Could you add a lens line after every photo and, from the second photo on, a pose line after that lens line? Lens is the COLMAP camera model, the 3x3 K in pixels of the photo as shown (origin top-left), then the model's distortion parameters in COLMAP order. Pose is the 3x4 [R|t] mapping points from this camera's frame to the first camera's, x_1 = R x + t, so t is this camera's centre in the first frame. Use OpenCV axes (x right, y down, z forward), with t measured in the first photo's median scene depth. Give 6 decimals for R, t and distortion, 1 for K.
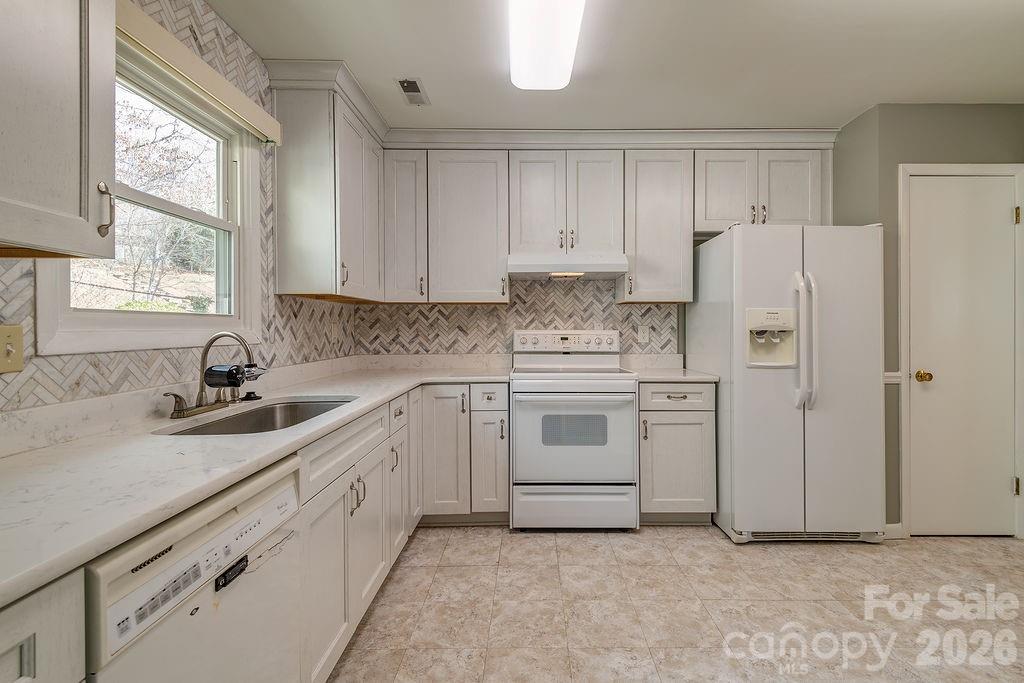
lens RADIAL K [[473.1, 0, 513.4], [0, 473.1, 331.5], [0, 0, 1]] dist [0.015850, -0.001324]
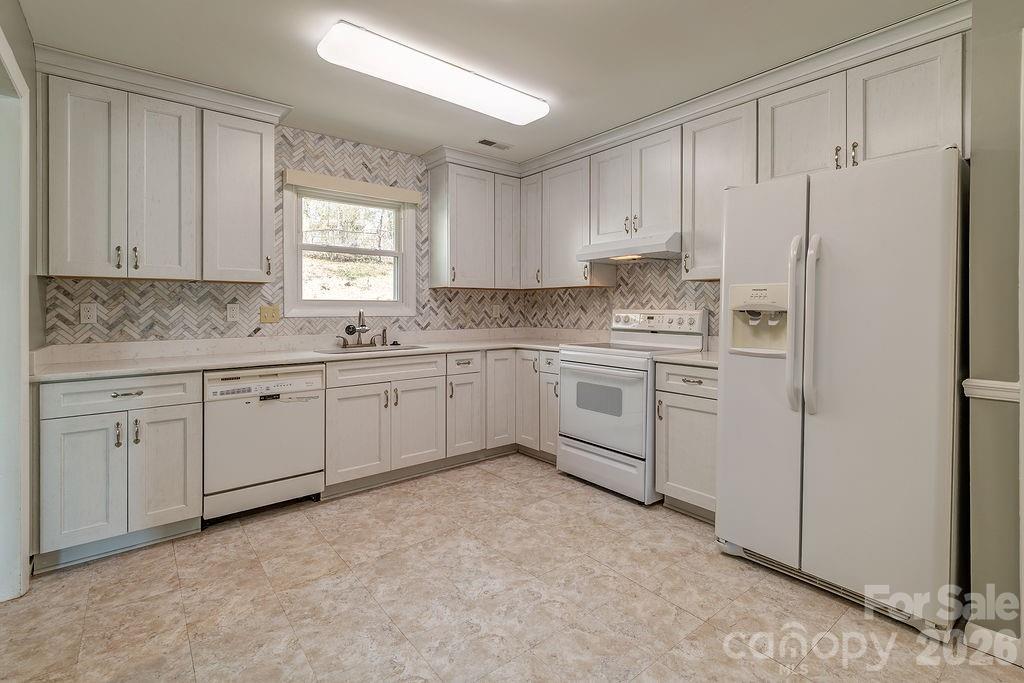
lens RADIAL K [[473.1, 0, 529.5], [0, 473.1, 313.7], [0, 0, 1]] dist [0.015850, -0.001324]
pose [[0.631112, 0.010453, -0.775621, 0.893094], [-0.006613, 0.999945, 0.008095, -0.000959], [0.775663, 0.000020, 0.631147, 0.160491]]
